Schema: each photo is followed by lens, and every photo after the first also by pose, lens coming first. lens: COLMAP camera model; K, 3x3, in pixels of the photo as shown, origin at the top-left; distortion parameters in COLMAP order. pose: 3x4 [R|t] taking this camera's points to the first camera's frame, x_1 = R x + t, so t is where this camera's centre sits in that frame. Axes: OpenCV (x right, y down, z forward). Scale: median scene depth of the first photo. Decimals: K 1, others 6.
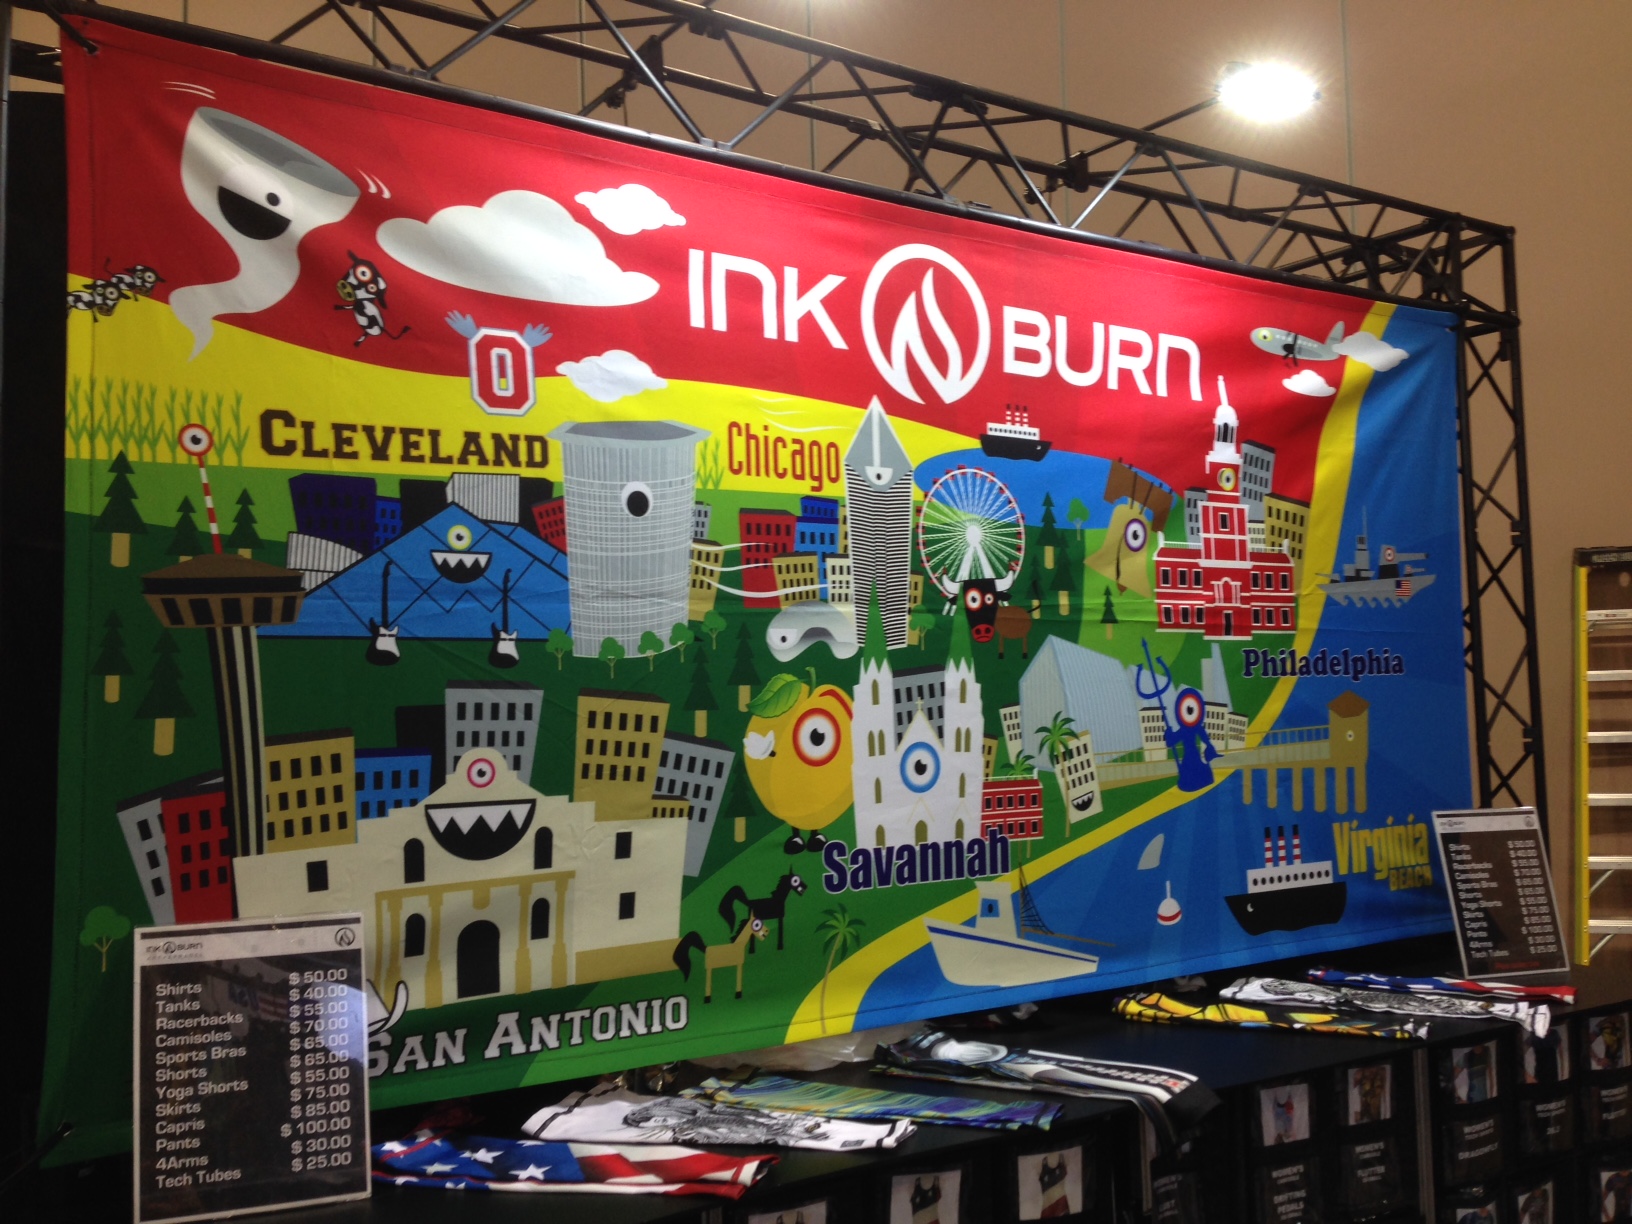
lens RADIAL K [[1536.3, 0, 812.0], [0, 1536.3, 609.2], [0, 0, 1]] dist [0.068901, 0.000000]
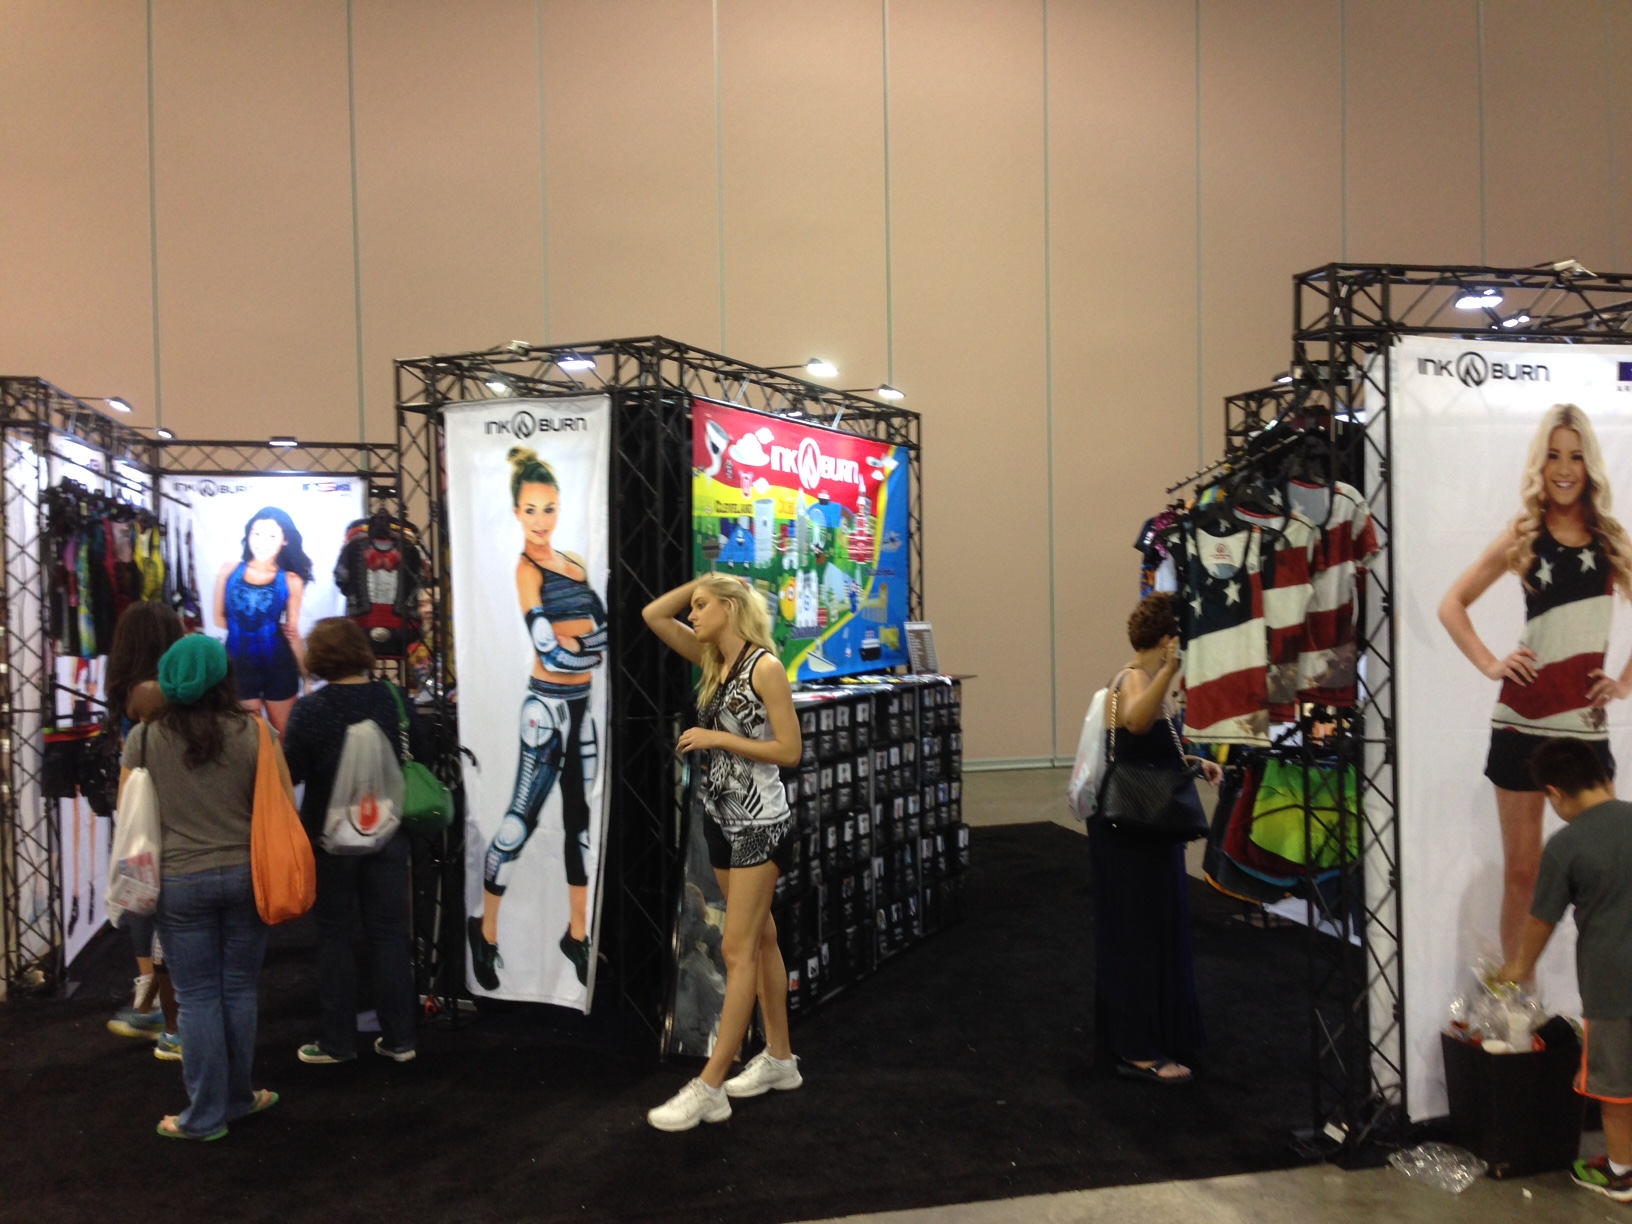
lens RADIAL K [[1536.3, 0, 817.4], [0, 1536.3, 612.1], [0, 0, 1]] dist [0.068901, 0.000000]
pose [[0.852980, 0.000099, 0.521944, -1.514198], [-0.034487, 0.997825, 0.056170, -0.056524], [-0.520804, -0.065912, 0.851128, -1.667574]]
